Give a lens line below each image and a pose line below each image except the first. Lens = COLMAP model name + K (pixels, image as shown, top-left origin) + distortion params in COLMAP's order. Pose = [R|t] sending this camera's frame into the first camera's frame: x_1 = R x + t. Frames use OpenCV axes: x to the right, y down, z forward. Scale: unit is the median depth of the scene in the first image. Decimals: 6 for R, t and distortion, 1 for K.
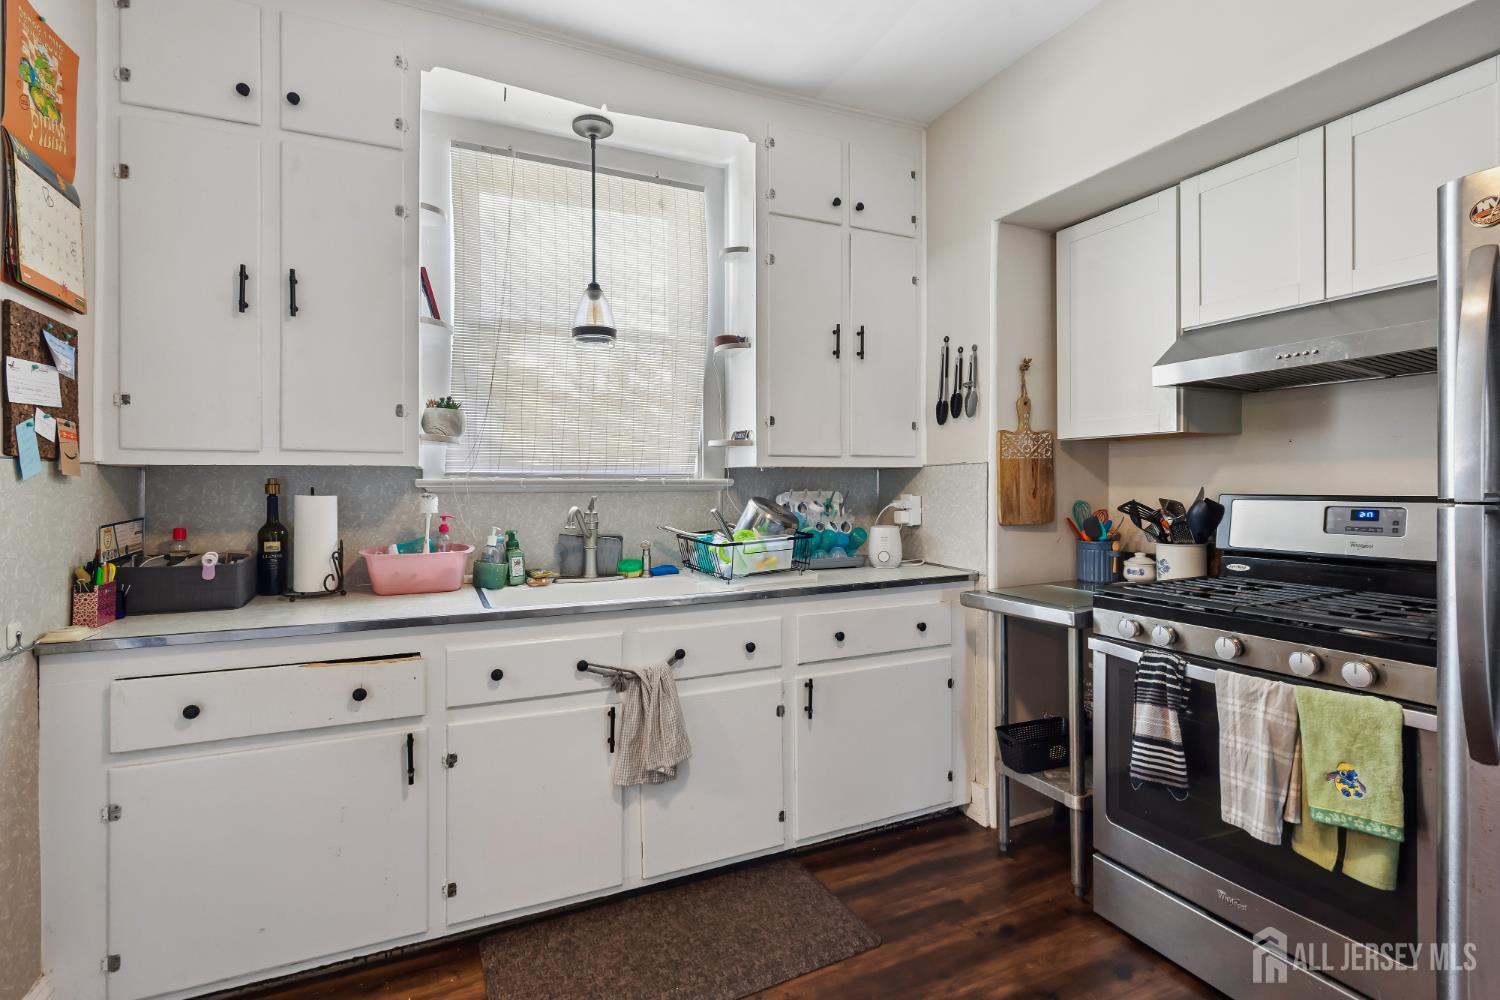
lens RADIAL K [[706.5, 0, 746.9], [0, 706.5, 489.9], [0, 0, 1]] dist [-0.002635, 0.003237]
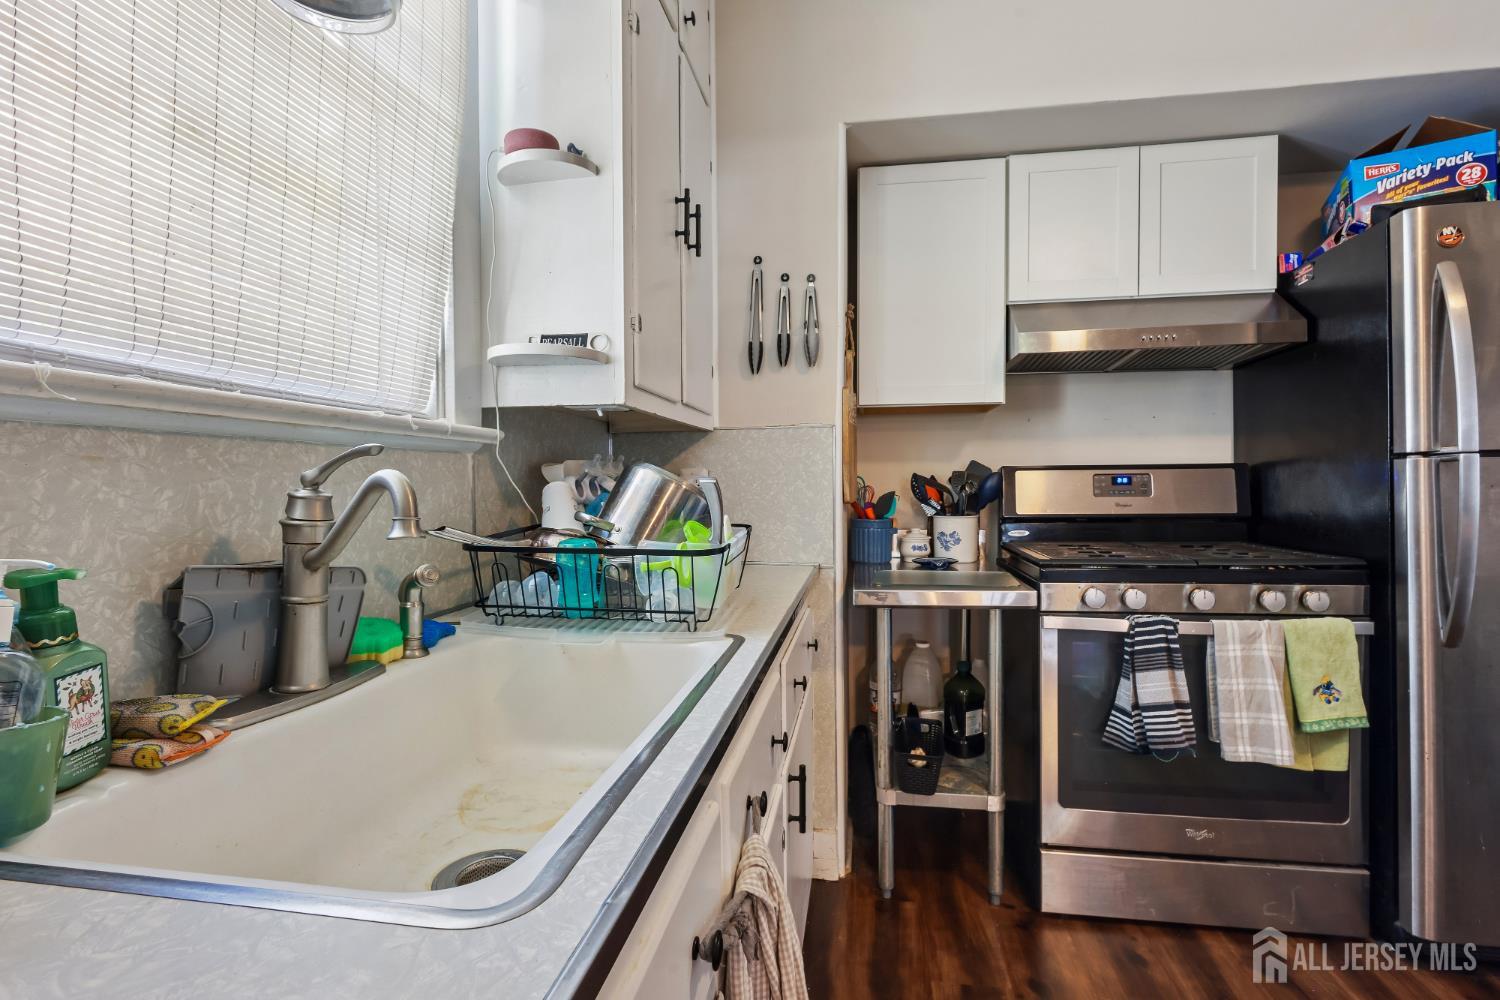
lens RADIAL K [[706.5, 0, 743.0], [0, 706.5, 498.9], [0, 0, 1]] dist [-0.002635, 0.003237]
pose [[0.554599, -0.017472, 0.831934, -0.435904], [0.012604, 0.999841, 0.012596, 0.037433], [-0.832022, 0.003500, 0.554732, 0.734445]]
